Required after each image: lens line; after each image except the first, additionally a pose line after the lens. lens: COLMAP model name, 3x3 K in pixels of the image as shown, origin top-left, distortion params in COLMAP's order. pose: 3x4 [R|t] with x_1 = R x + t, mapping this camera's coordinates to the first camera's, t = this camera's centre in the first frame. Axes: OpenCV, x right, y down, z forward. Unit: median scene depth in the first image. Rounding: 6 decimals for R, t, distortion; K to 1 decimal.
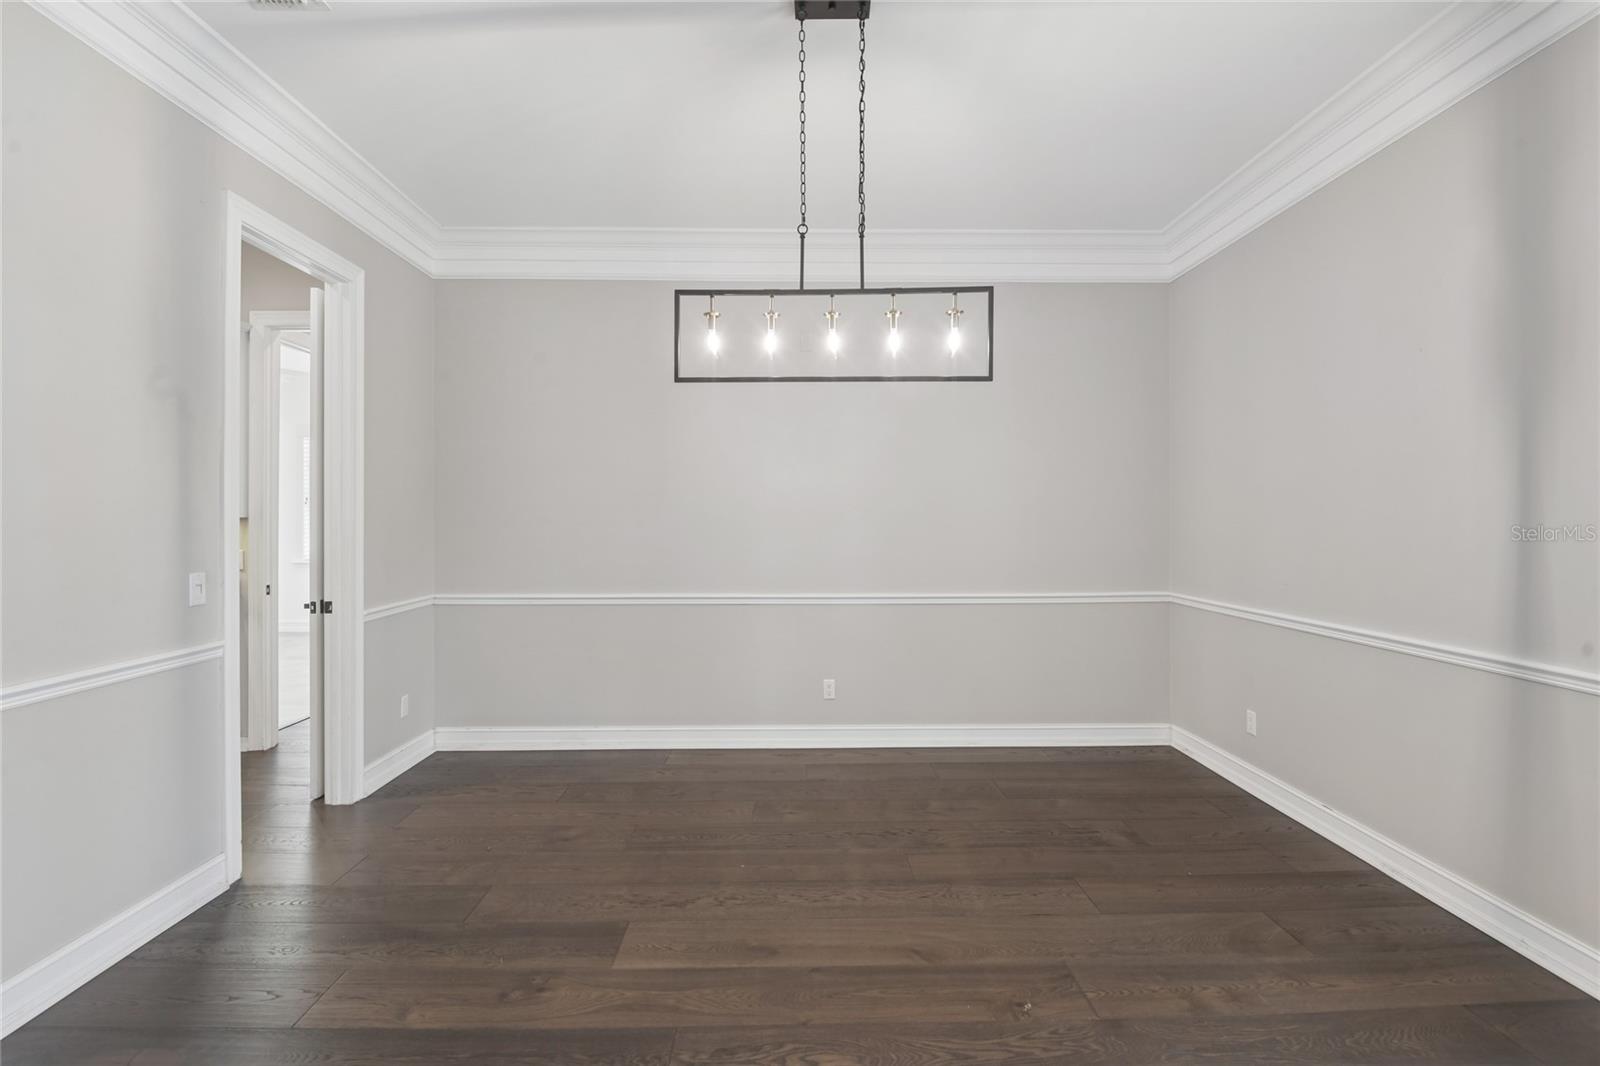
lens RADIAL K [[731.0, 0, 798.8], [0, 731.0, 517.1], [0, 0, 1]] dist [0.002018, -0.009294]
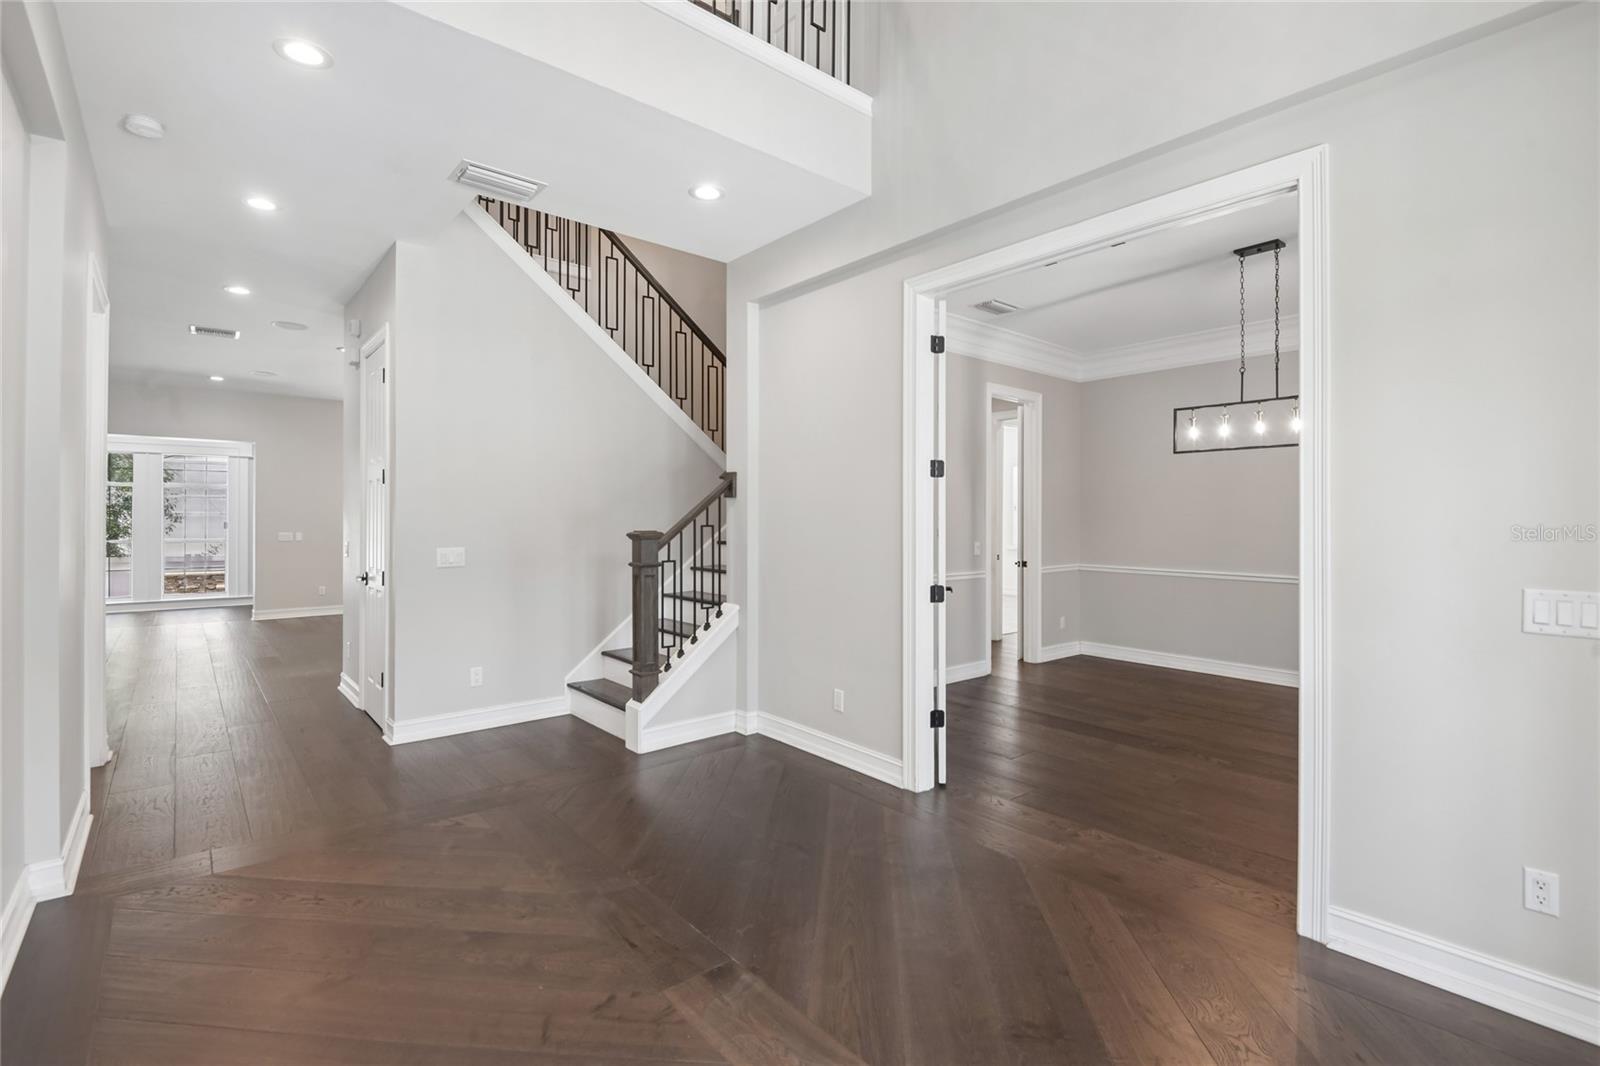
lens RADIAL K [[728.8, 0, 787.3], [0, 728.8, 518.8], [0, 0, 1]] dist [0.039565, -0.034293]
pose [[0.625283, -0.000354, -0.780398, 0.604633], [-0.001878, 0.999996, -0.001958, 0.002920], [0.780396, 0.002690, 0.625280, -0.900834]]
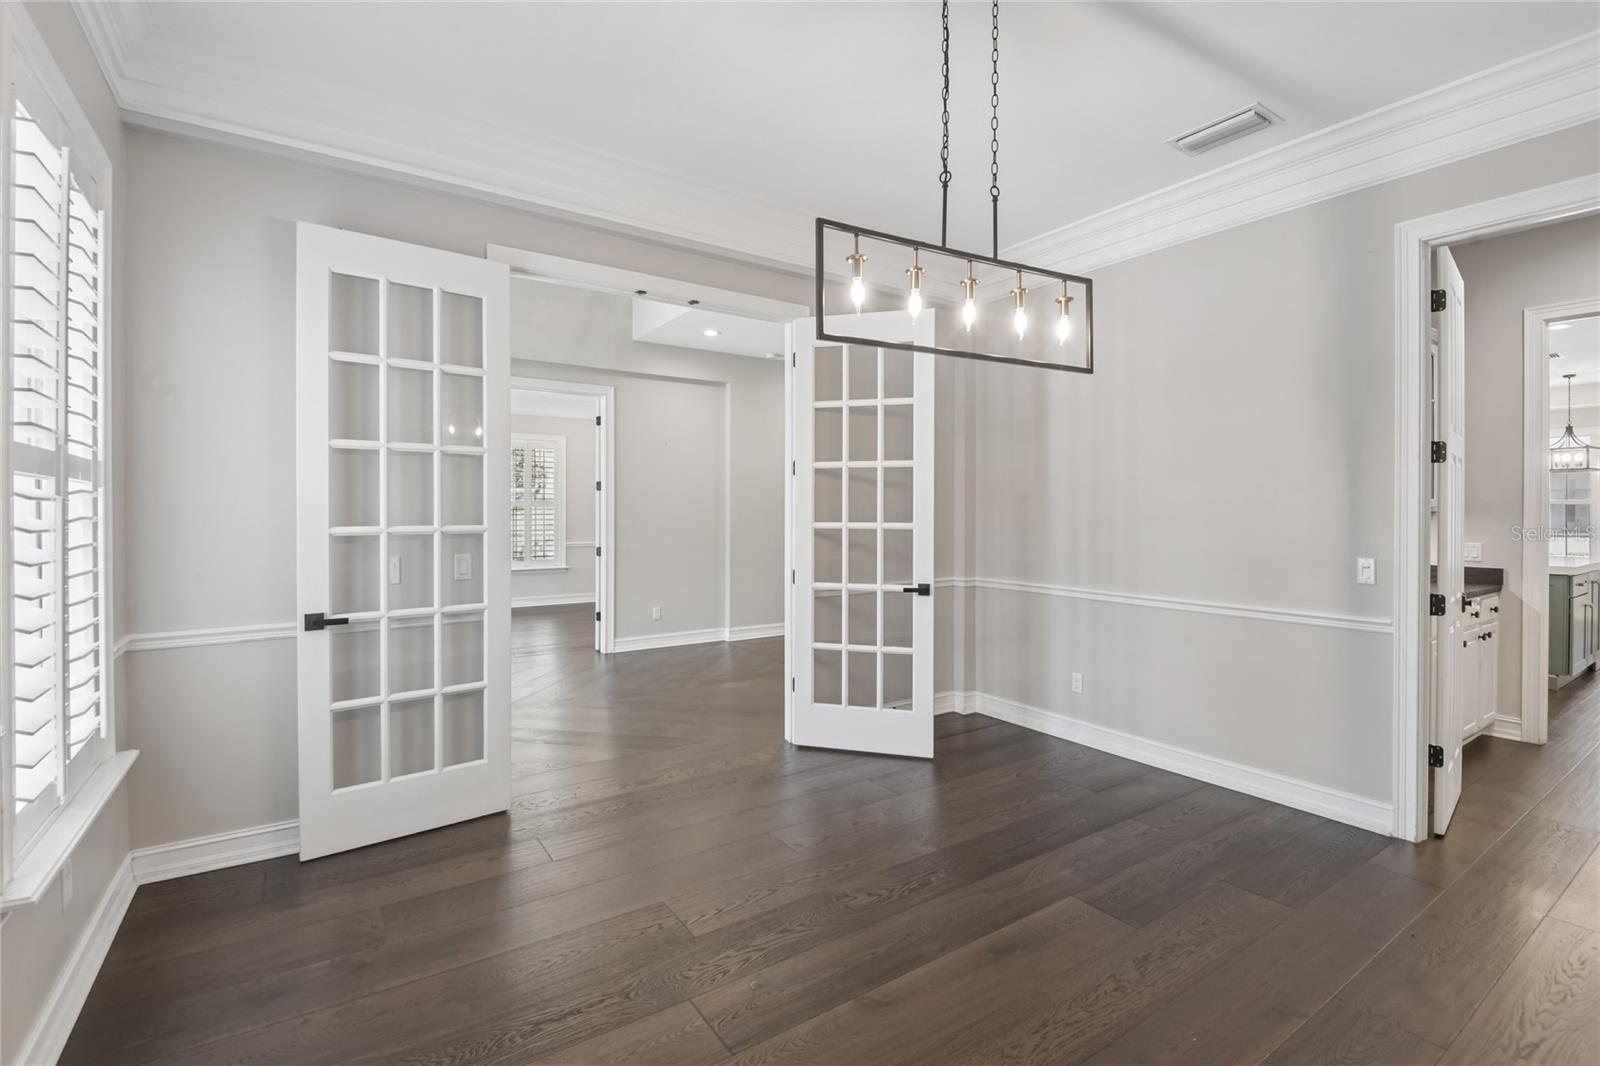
lens RADIAL K [[723.3, 0, 793.4], [0, 723.3, 509.1], [0, 0, 1]] dist [0.031714, 0.000036]
pose [[-0.840962, -0.001392, -0.541093, 0.560889], [-0.000456, 0.999998, -0.001864, -0.002837], [0.541094, -0.001320, -0.840961, 1.290611]]
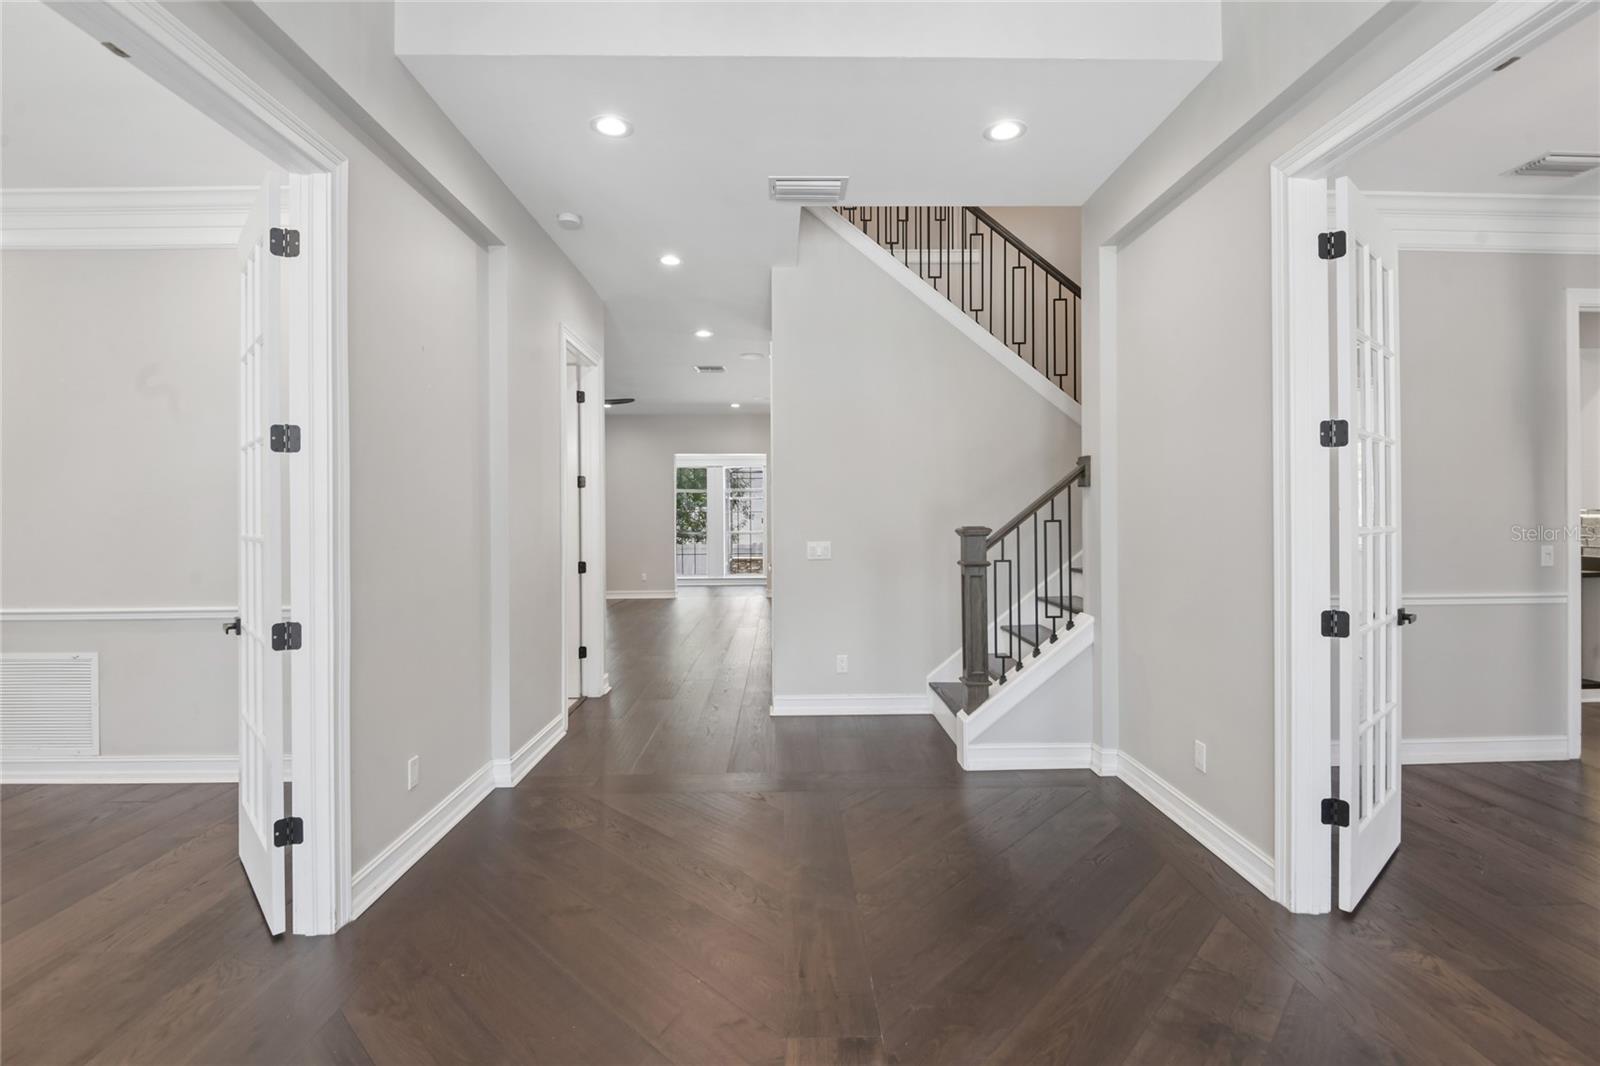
lens RADIAL K [[731.0, 0, 798.8], [0, 731.0, 517.1], [0, 0, 1]] dist [0.002018, -0.009294]
pose [[0.002470, 0.001380, -0.999996, 0.608695], [0.004757, 0.999988, 0.001392, 0.004695], [0.999986, -0.004761, 0.002463, -0.510206]]
